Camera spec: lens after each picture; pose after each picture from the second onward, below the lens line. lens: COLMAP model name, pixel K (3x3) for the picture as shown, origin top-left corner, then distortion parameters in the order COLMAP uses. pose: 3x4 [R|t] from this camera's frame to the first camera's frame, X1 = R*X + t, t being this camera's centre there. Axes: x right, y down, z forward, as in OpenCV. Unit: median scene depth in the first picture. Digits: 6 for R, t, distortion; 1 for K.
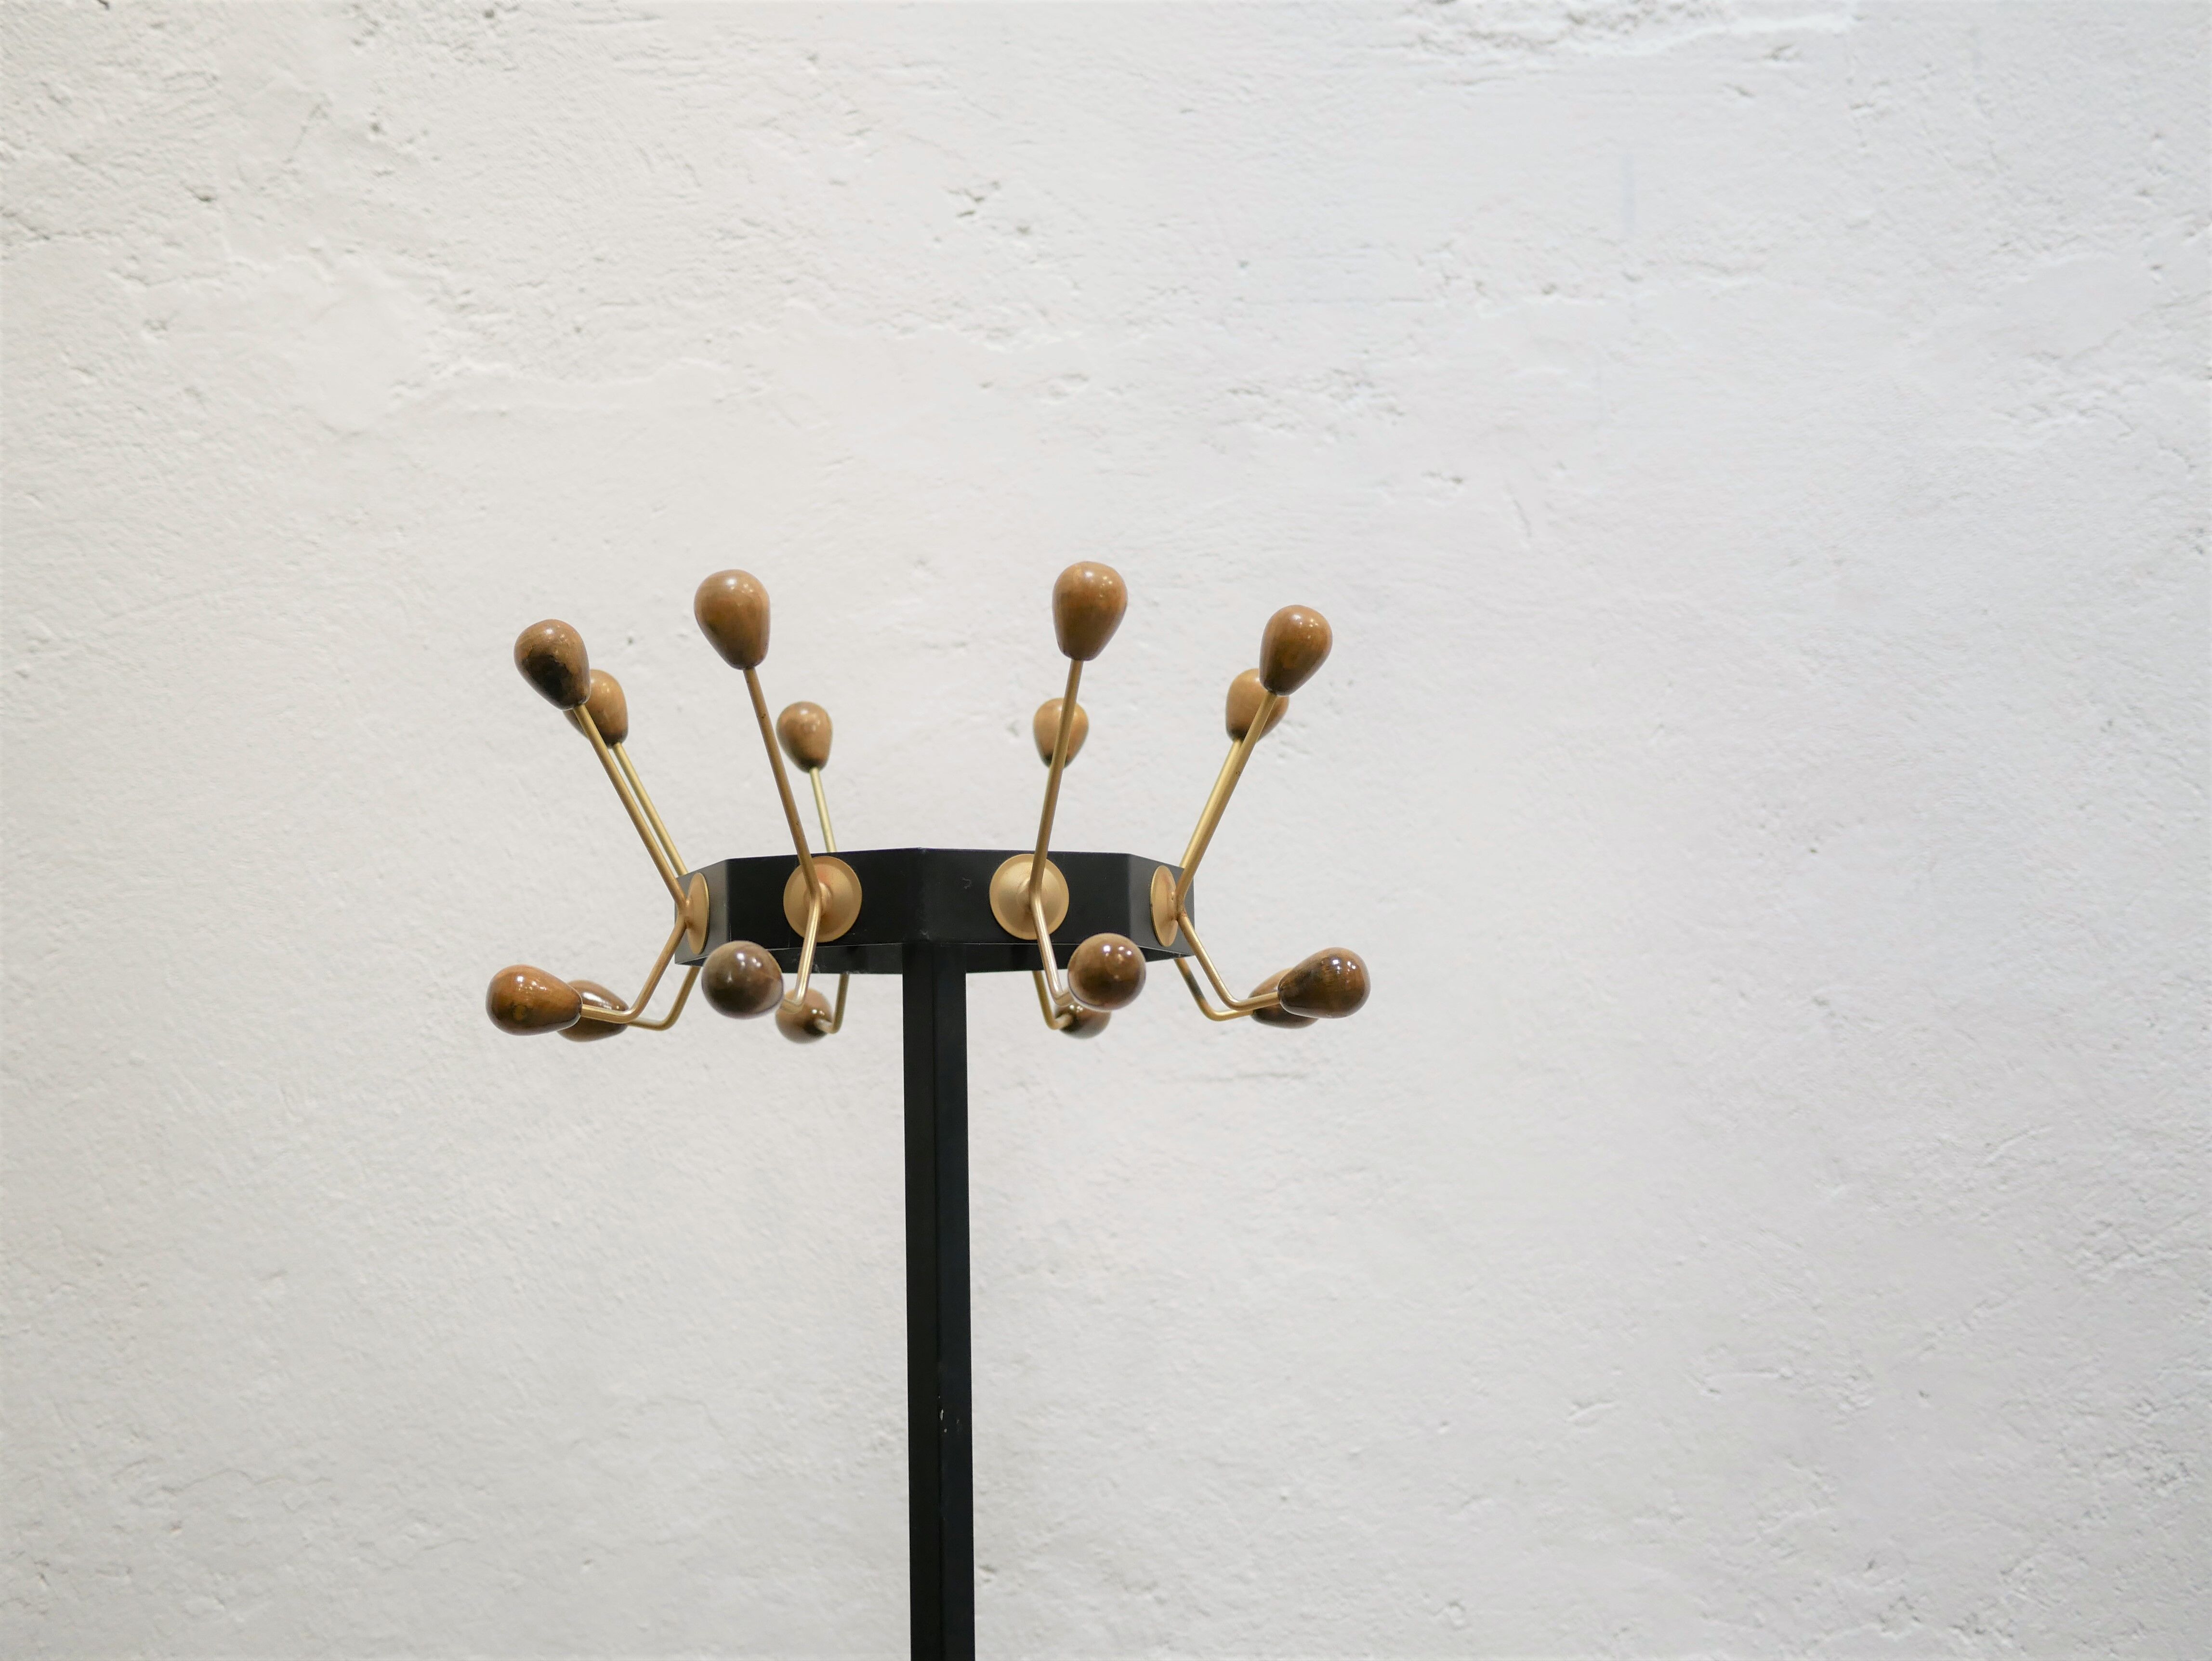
lens RADIAL K [[2511.5, 0, 1106.0], [0, 2511.5, 830.5], [0, 0, 1]] dist [-0.019586, 0.019590]
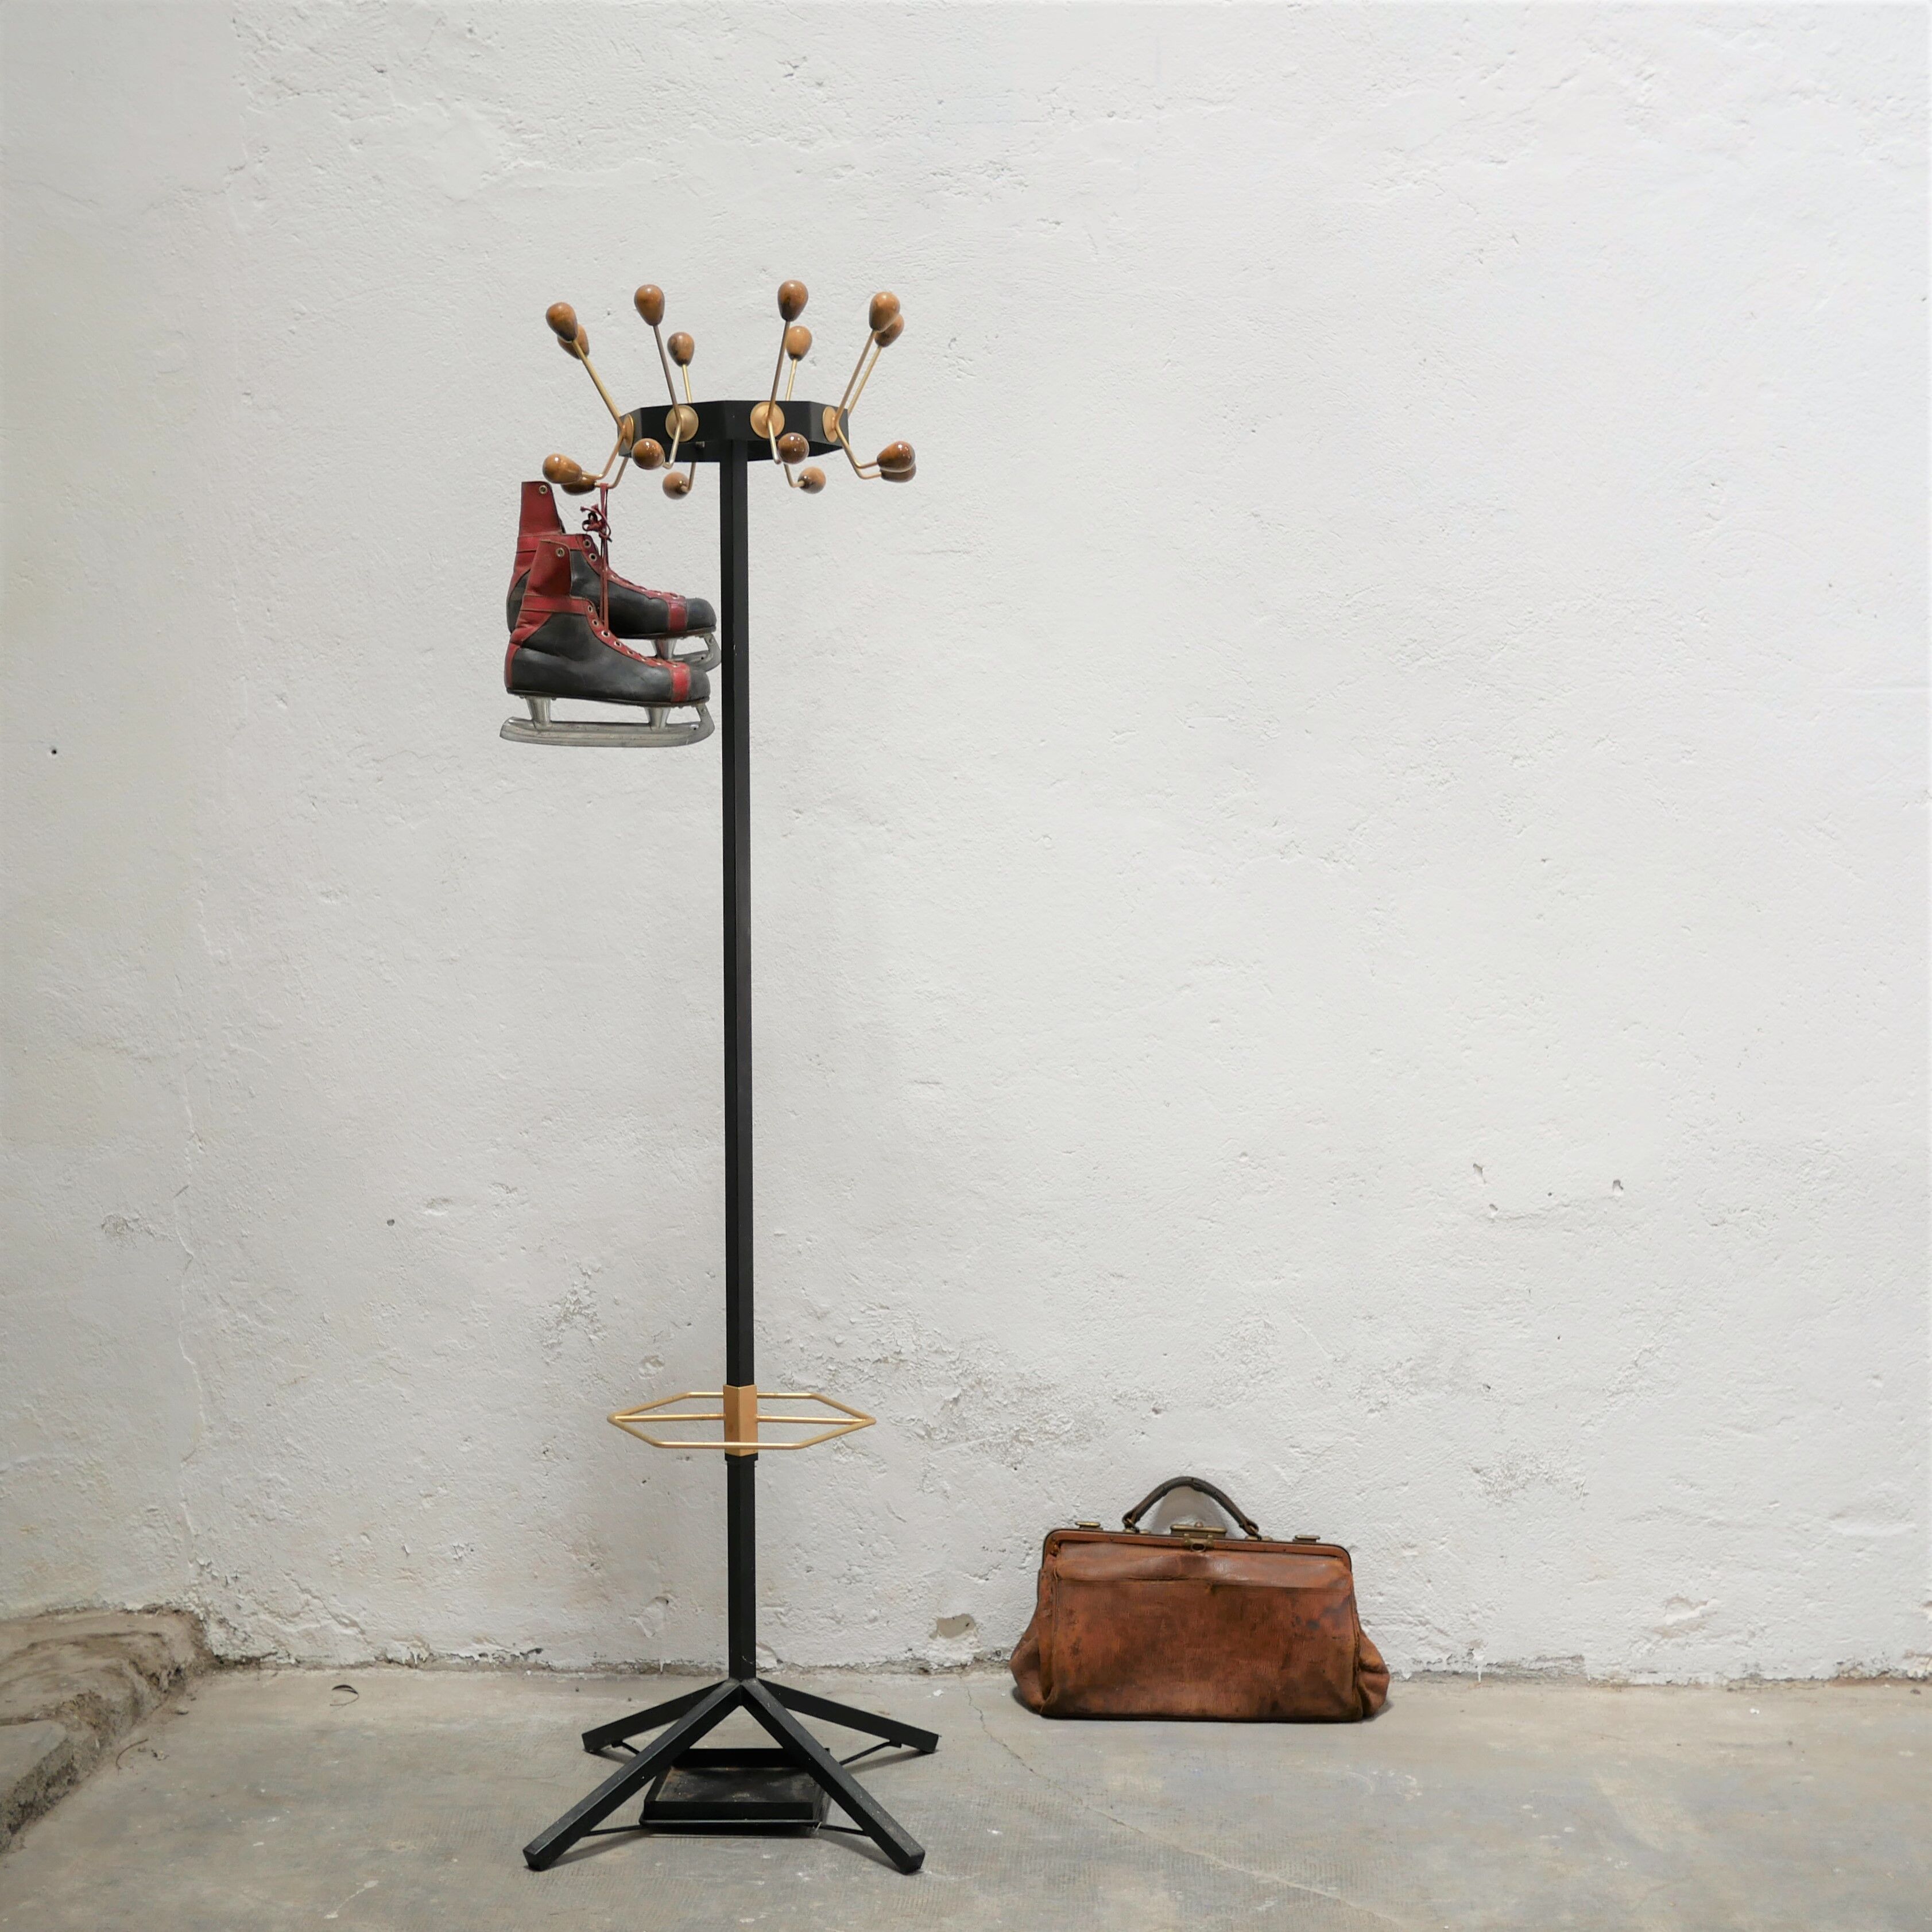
lens RADIAL K [[2991.8, 0, 966.0], [0, 2991.8, 966.0], [0, 0, 1]] dist [-0.042221, 0.073097]
pose [[0.996130, 0.018591, -0.085907, 0.275403], [-0.006930, 0.990945, 0.134093, 0.106223], [0.087621, -0.132979, 0.987238, -1.234922]]
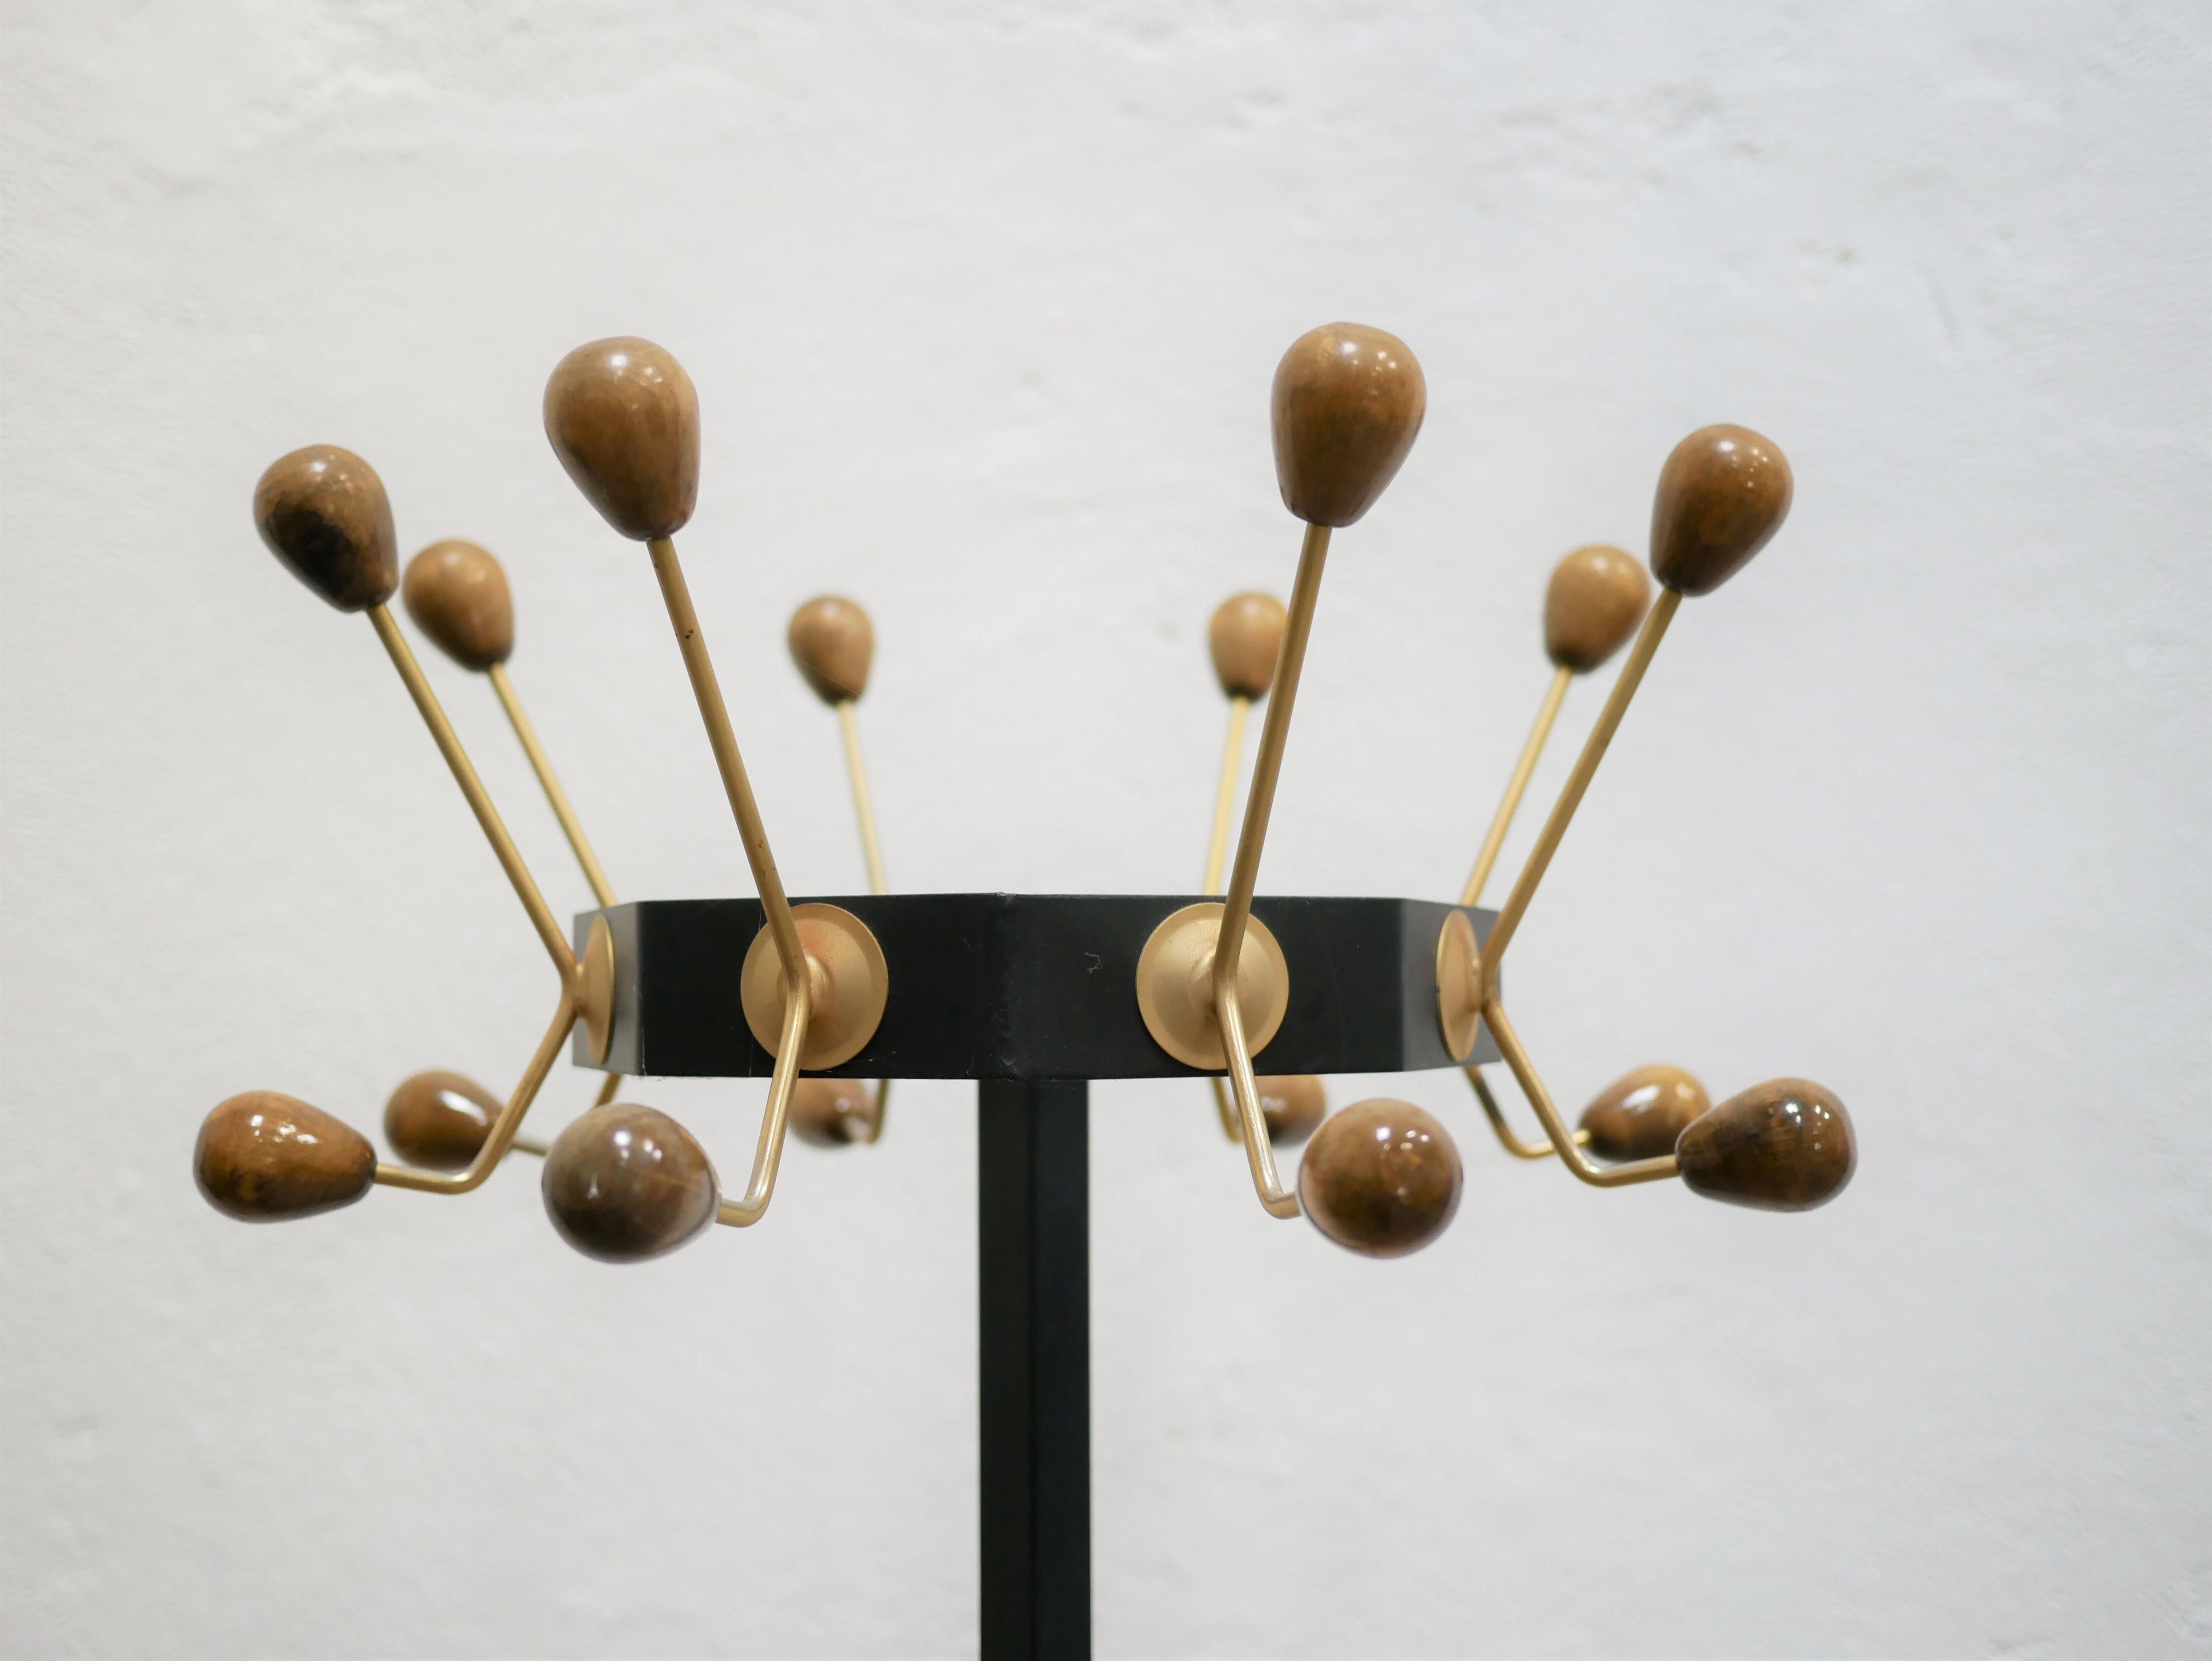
lens RADIAL K [[2567.0, 0, 1106.0], [0, 2567.0, 830.5], [0, 0, 1]] dist [-0.036199, 0.037289]
pose [[0.998606, 0.011701, -0.051469, -0.017533], [-0.009216, 0.998792, 0.048268, -0.020847], [0.051972, -0.047727, 0.997507, 0.322871]]
